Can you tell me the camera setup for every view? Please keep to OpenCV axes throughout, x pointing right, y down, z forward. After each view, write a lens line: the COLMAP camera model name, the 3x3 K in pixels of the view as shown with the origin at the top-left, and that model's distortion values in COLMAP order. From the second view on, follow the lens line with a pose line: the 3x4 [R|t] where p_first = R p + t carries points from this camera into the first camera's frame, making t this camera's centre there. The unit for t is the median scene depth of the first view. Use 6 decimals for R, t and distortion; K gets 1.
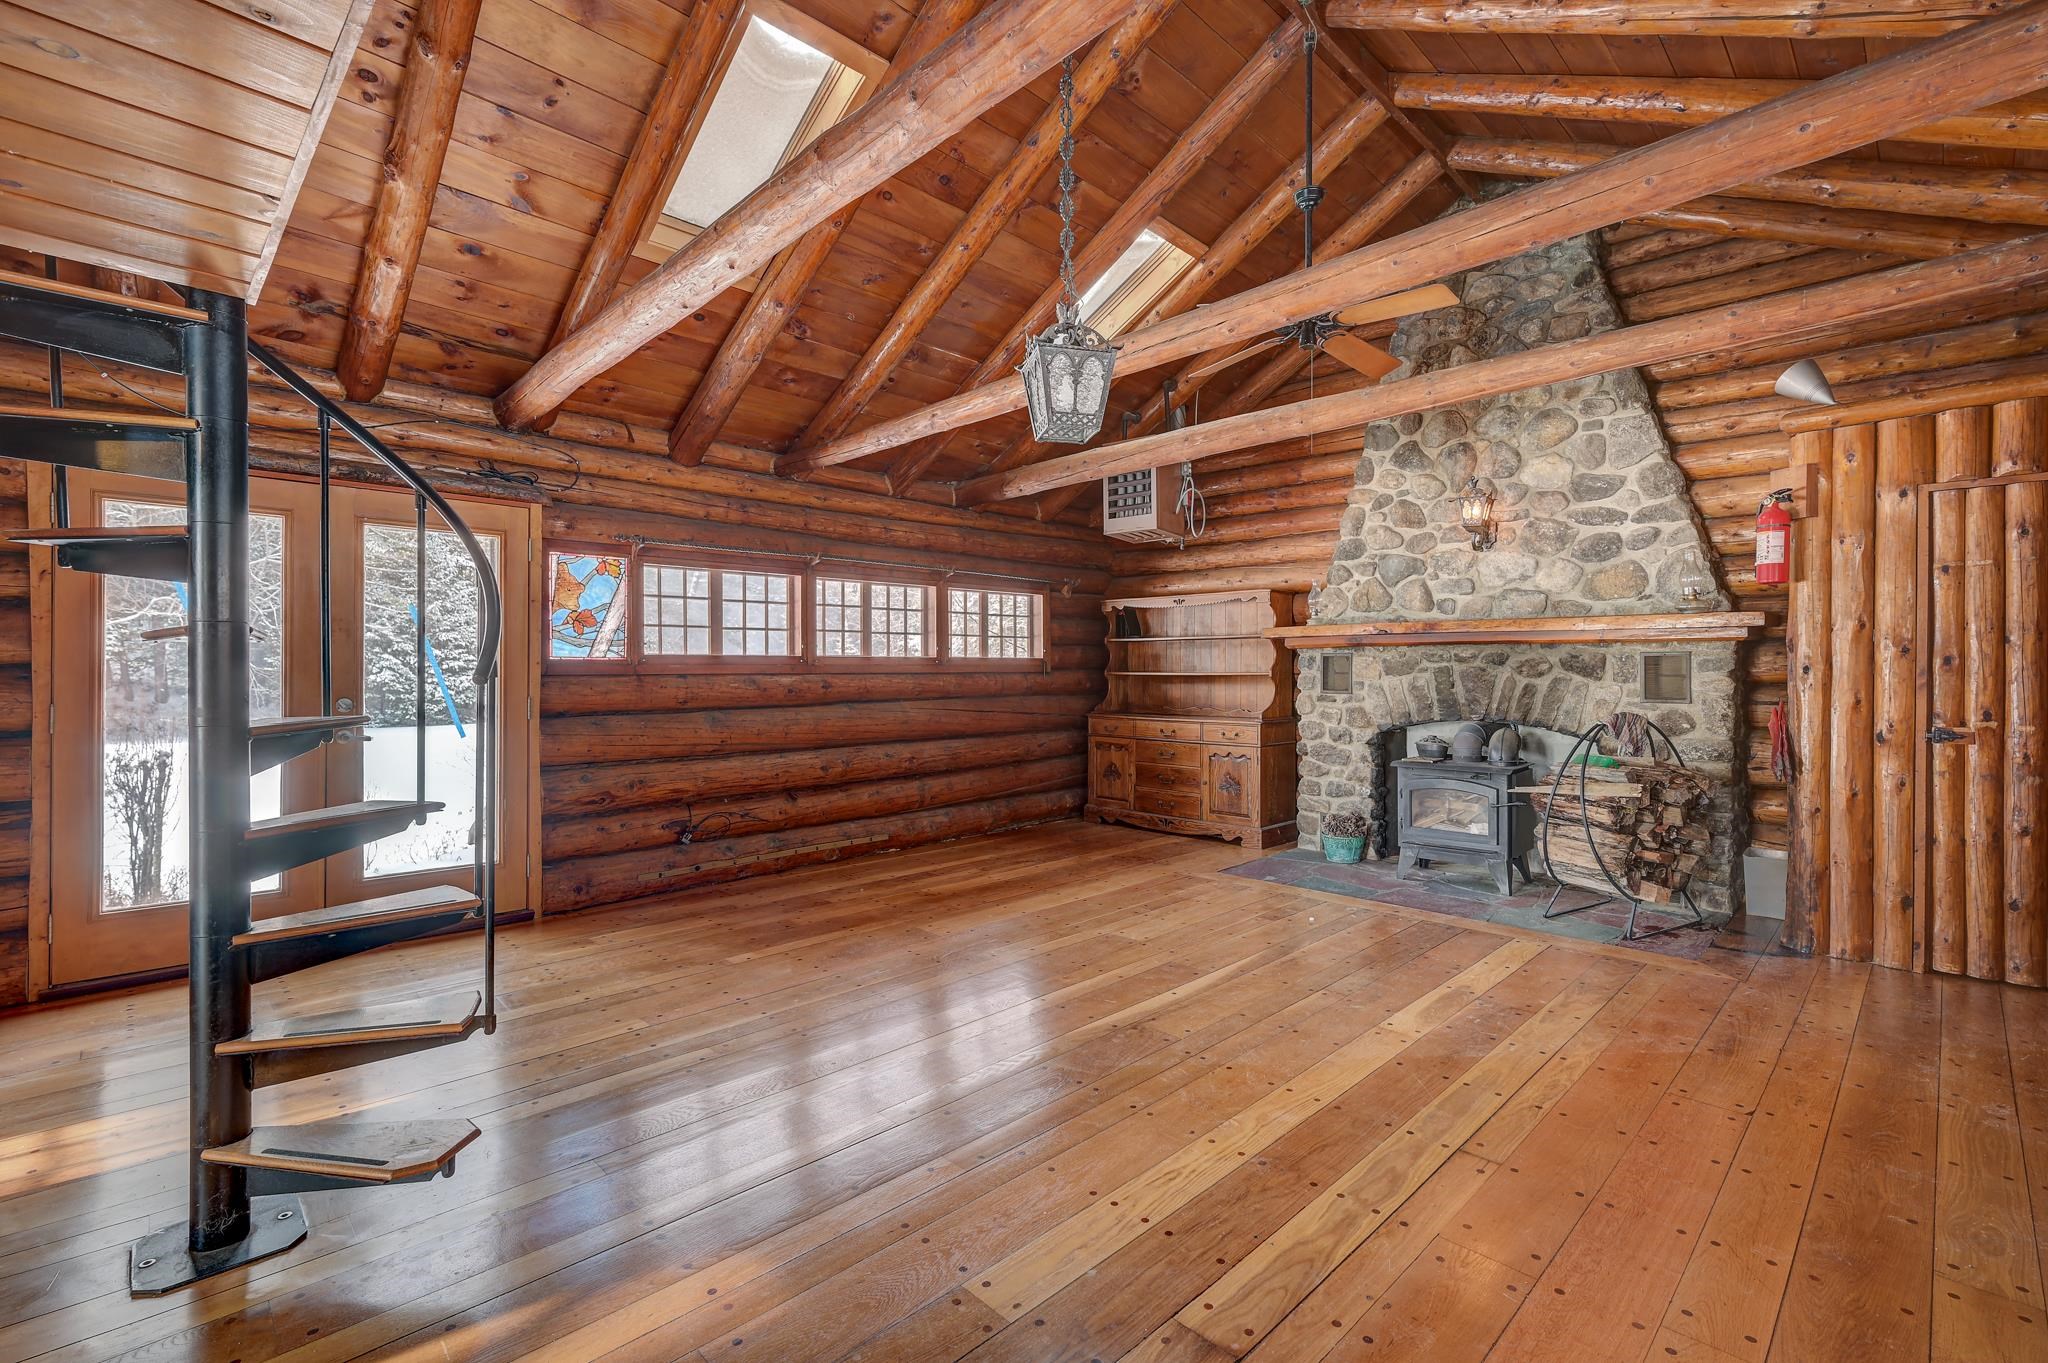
lens RADIAL K [[902.2, 0, 1026.4], [0, 902.2, 673.4], [0, 0, 1]] dist [-0.000860, 0.000722]
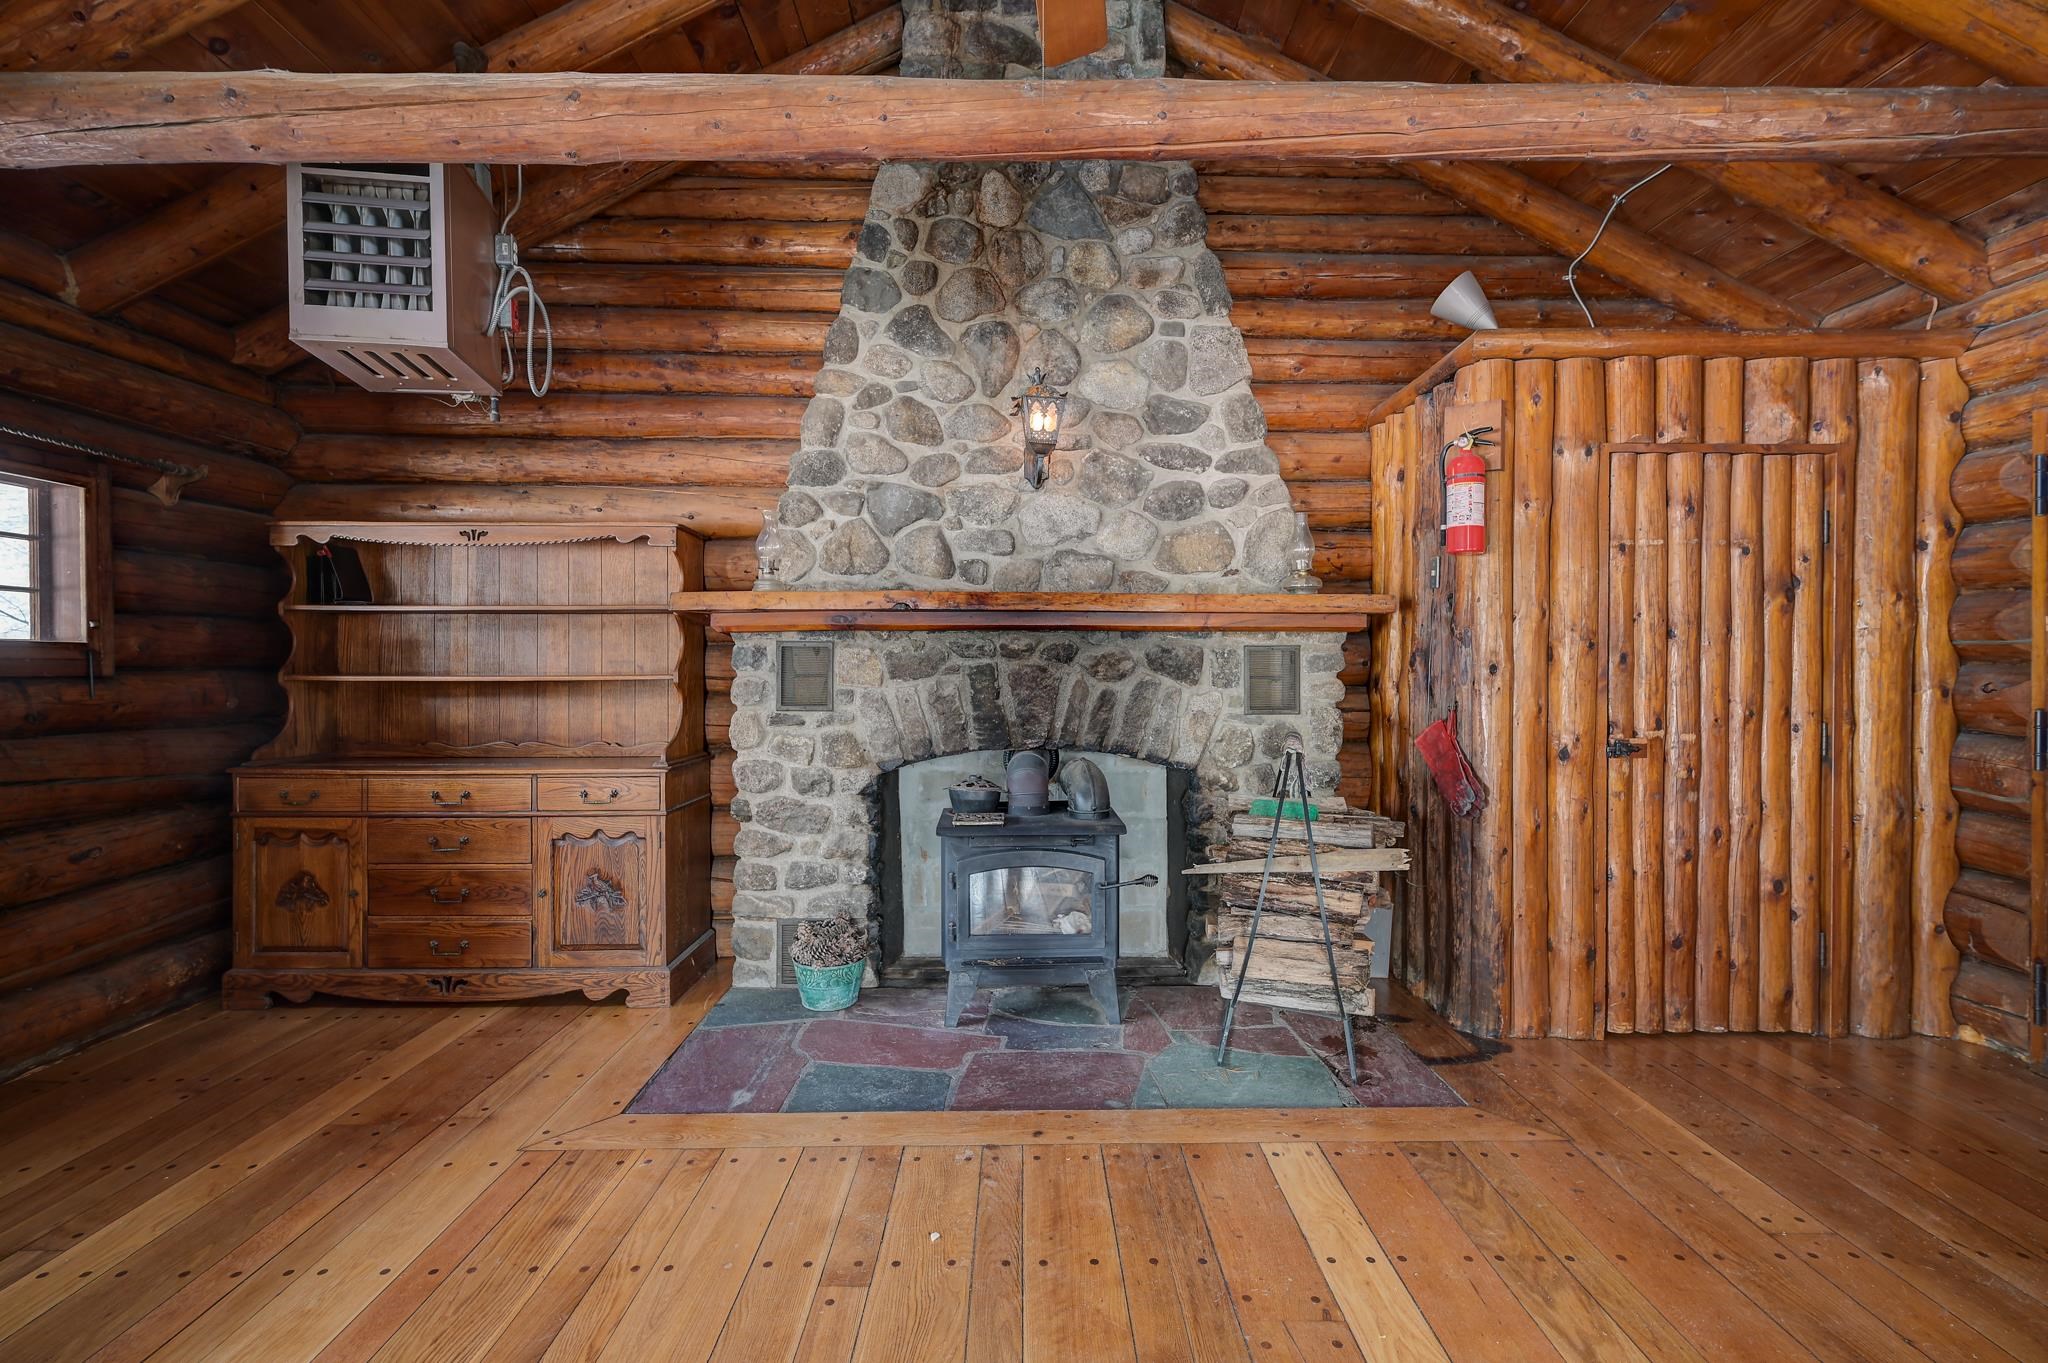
lens RADIAL K [[902.2, 0, 1026.4], [0, 902.2, 673.4], [0, 0, 1]] dist [-0.000860, 0.000722]
pose [[0.694205, -0.004107, 0.719765, 0.029822], [0.003904, 0.999990, 0.001940, -0.002952], [-0.719766, 0.001463, 0.694215, 0.606327]]
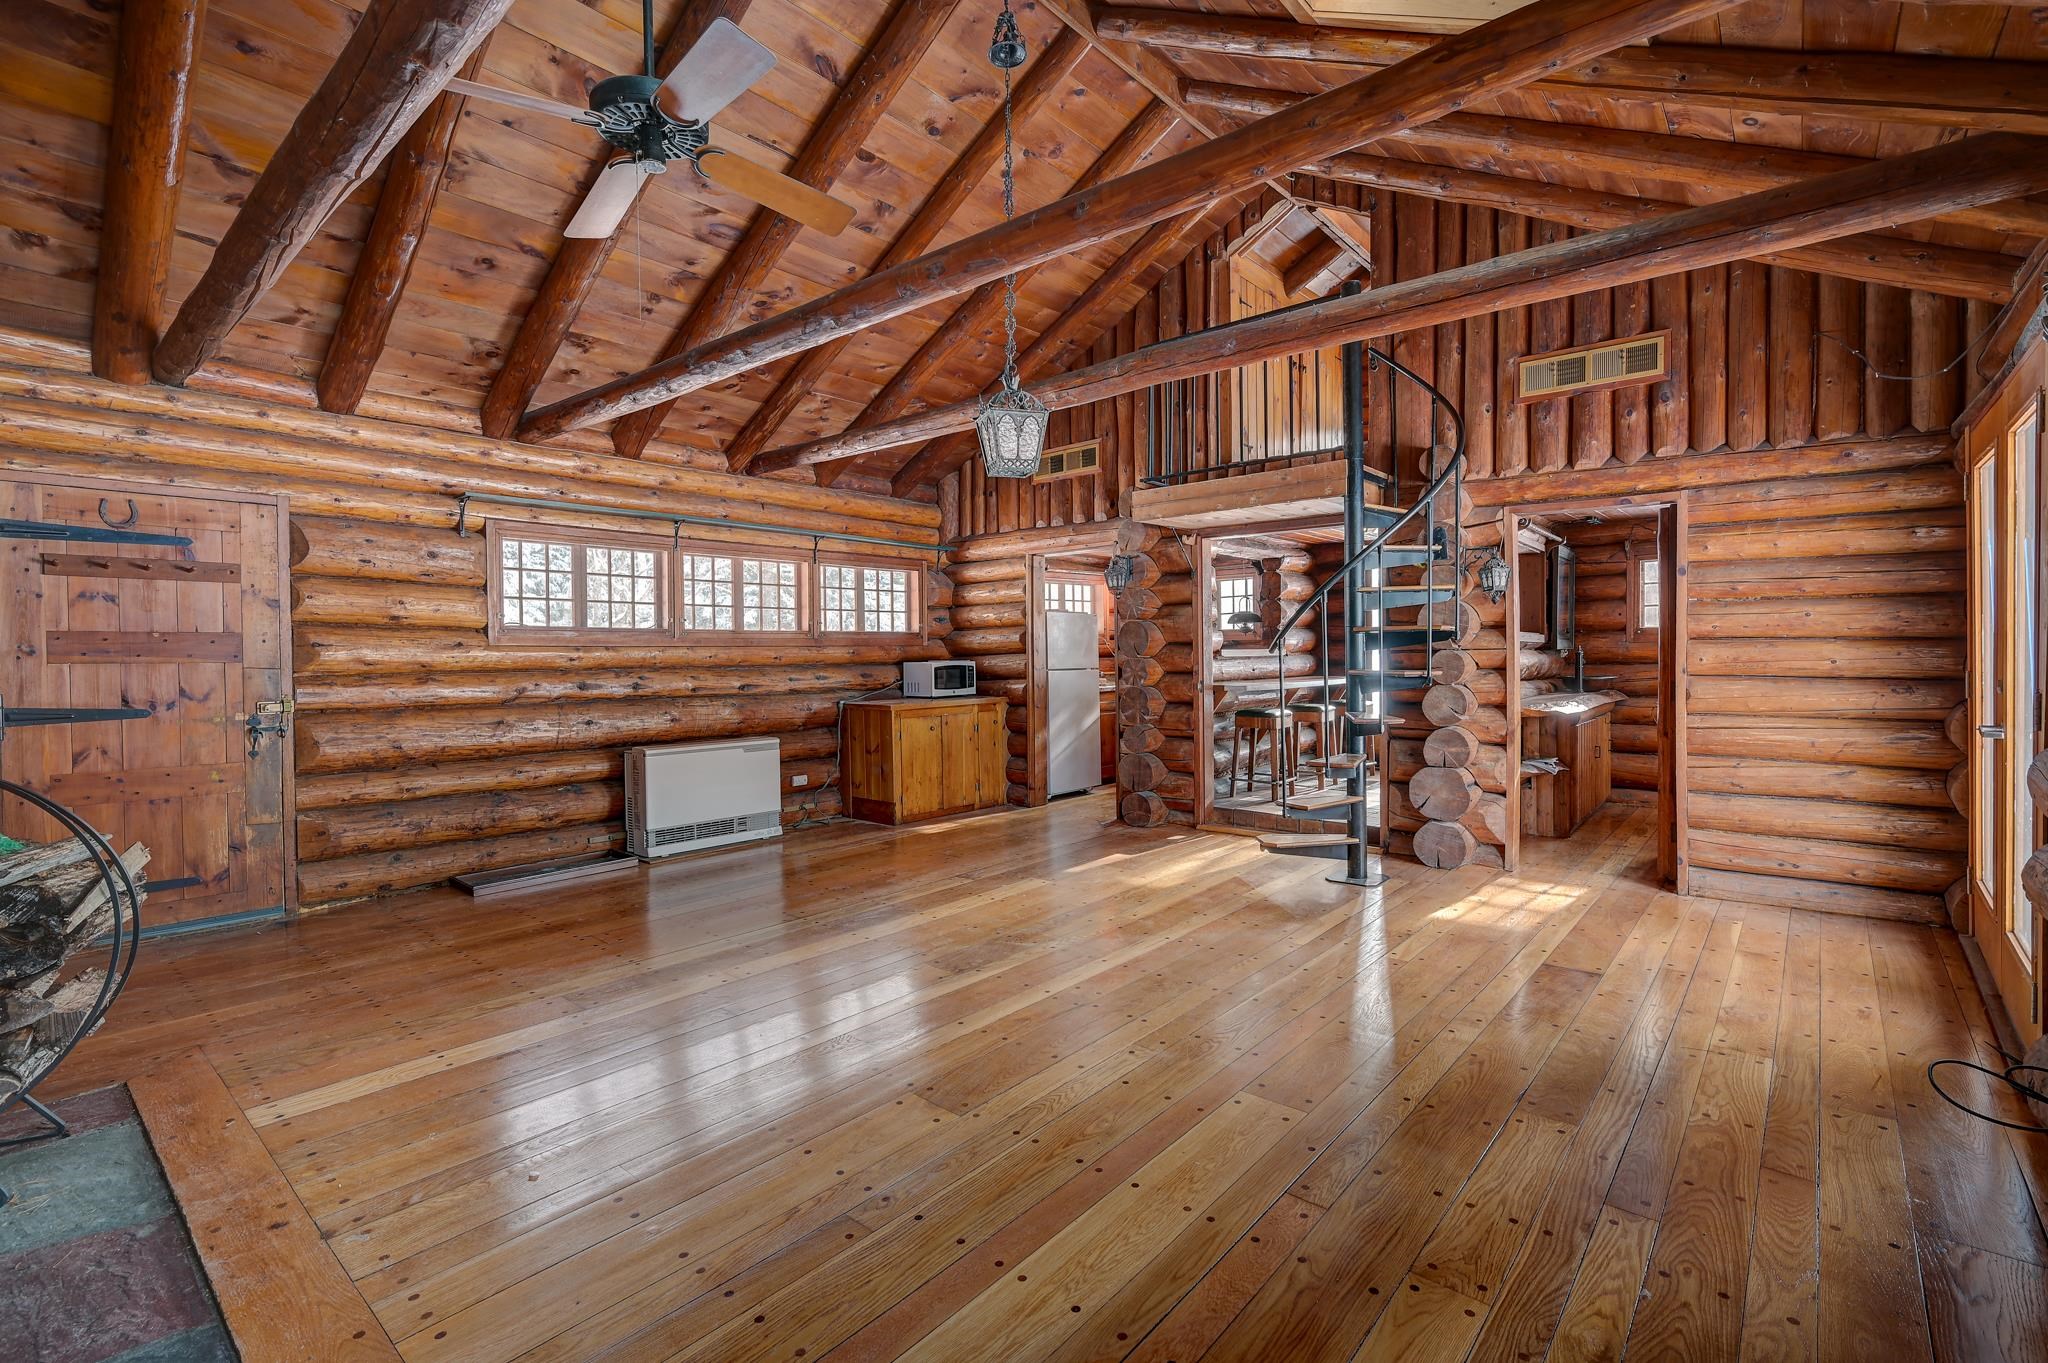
lens RADIAL K [[914.6, 0, 1030.1], [0, 914.6, 675.3], [0, 0, 1]] dist [-0.000856, 0.000163]
pose [[-0.996270, 0.015437, -0.084900, 0.081028], [0.012657, 0.999369, 0.033179, -0.007592], [0.085359, 0.031981, -0.995837, 1.374987]]
